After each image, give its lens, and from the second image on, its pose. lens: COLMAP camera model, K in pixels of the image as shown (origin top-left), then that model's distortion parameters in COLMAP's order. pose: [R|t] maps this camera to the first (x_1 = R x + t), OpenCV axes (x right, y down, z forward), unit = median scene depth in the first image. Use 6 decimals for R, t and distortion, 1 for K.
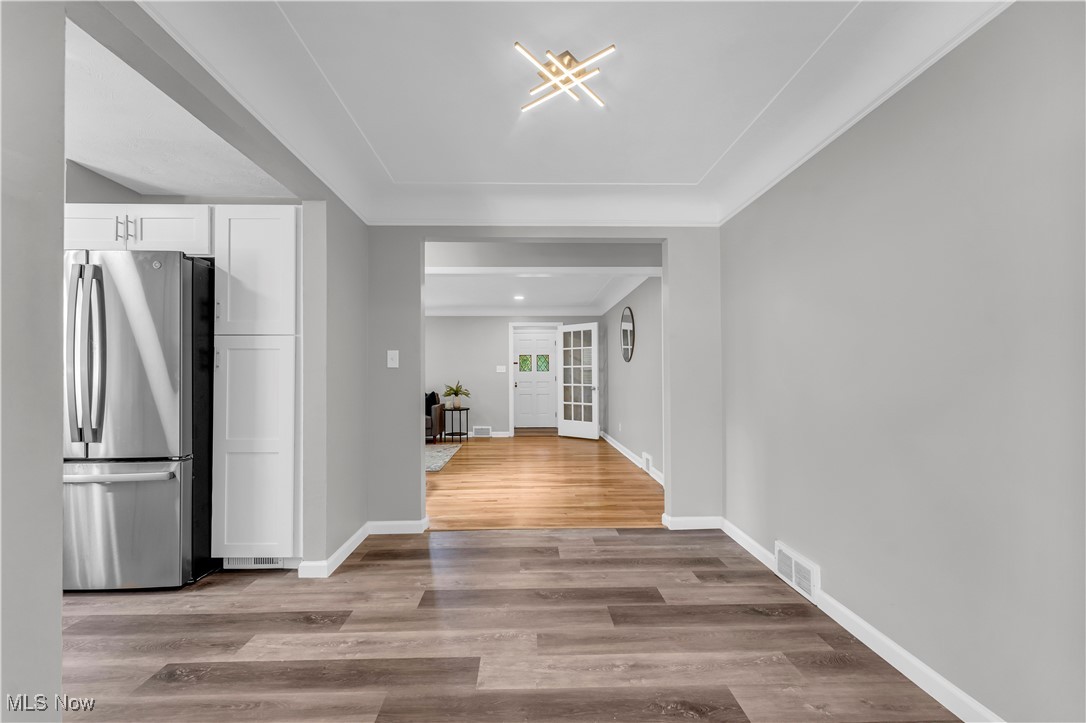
lens RADIAL K [[438.0, 0, 538.7], [0, 438.0, 370.2], [0, 0, 1]] dist [-0.000431, 0.000358]
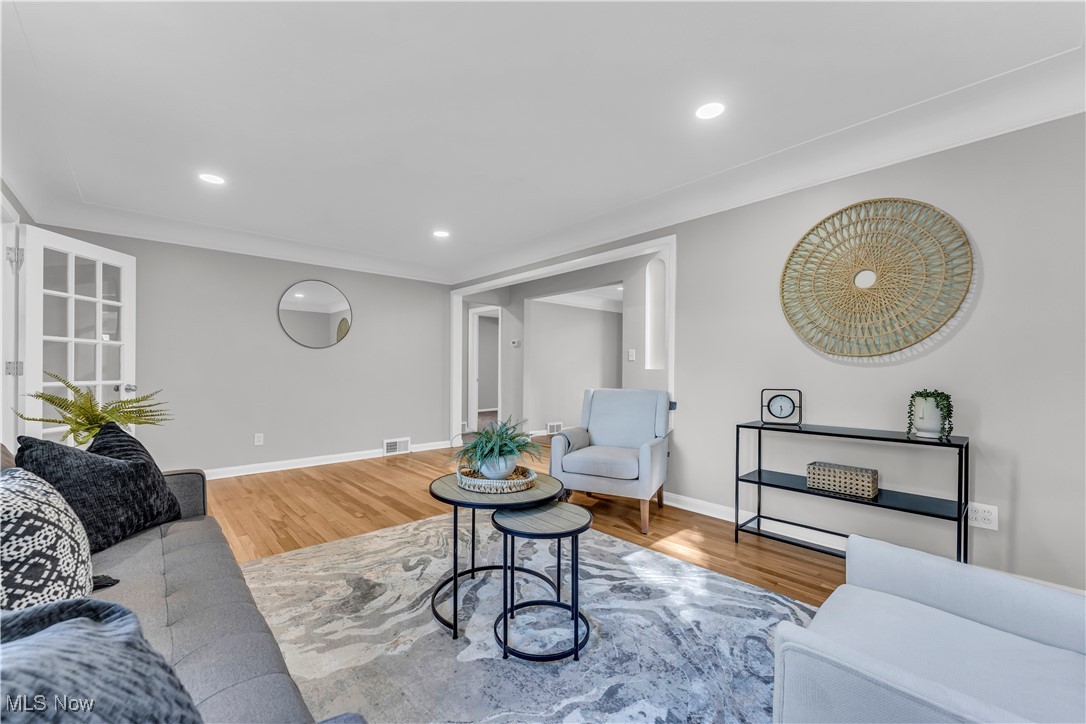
lens RADIAL K [[438.0, 0, 538.7], [0, 438.0, 370.7], [0, 0, 1]] dist [-0.000431, 0.000358]
pose [[-0.647262, 0.000775, 0.762267, -0.553057], [-0.011938, 0.999867, -0.011154, 0.021949], [-0.762174, -0.016320, -0.647166, 0.973962]]
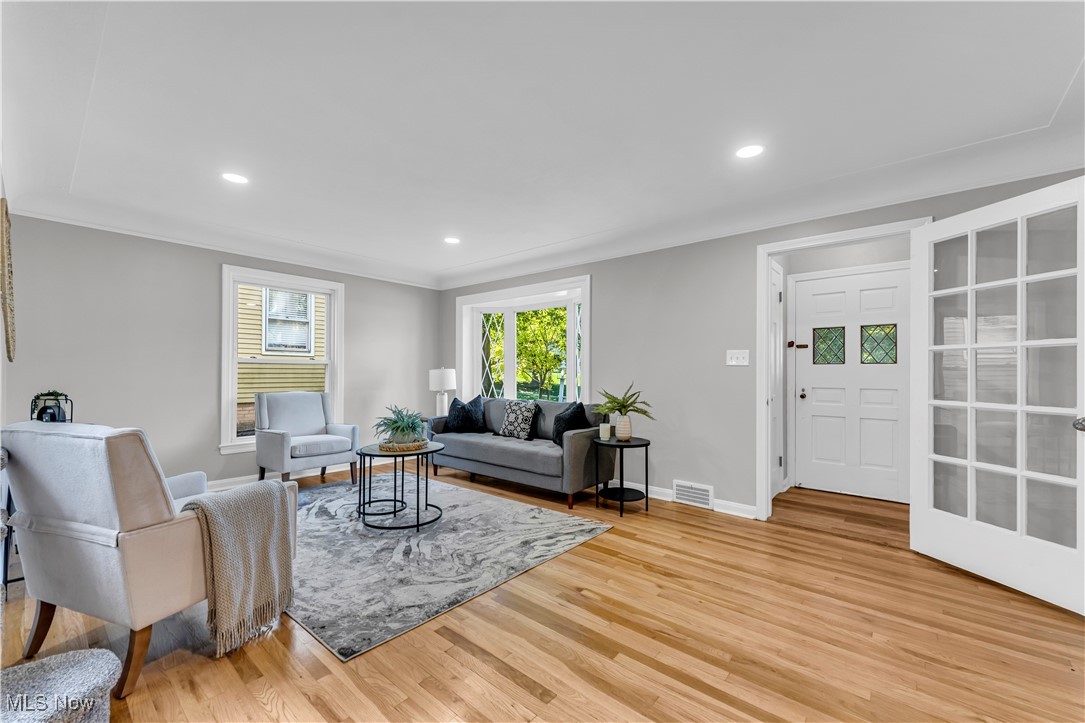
lens RADIAL K [[435.7, 0, 534.8], [0, 435.7, 371.5], [0, 0, 1]] dist [0.014590, 0.000424]
pose [[0.734654, 0.006305, -0.678413, 0.064786], [-0.000922, 0.999965, 0.008295, 0.008209], [0.678441, -0.005468, 0.734634, 0.584667]]
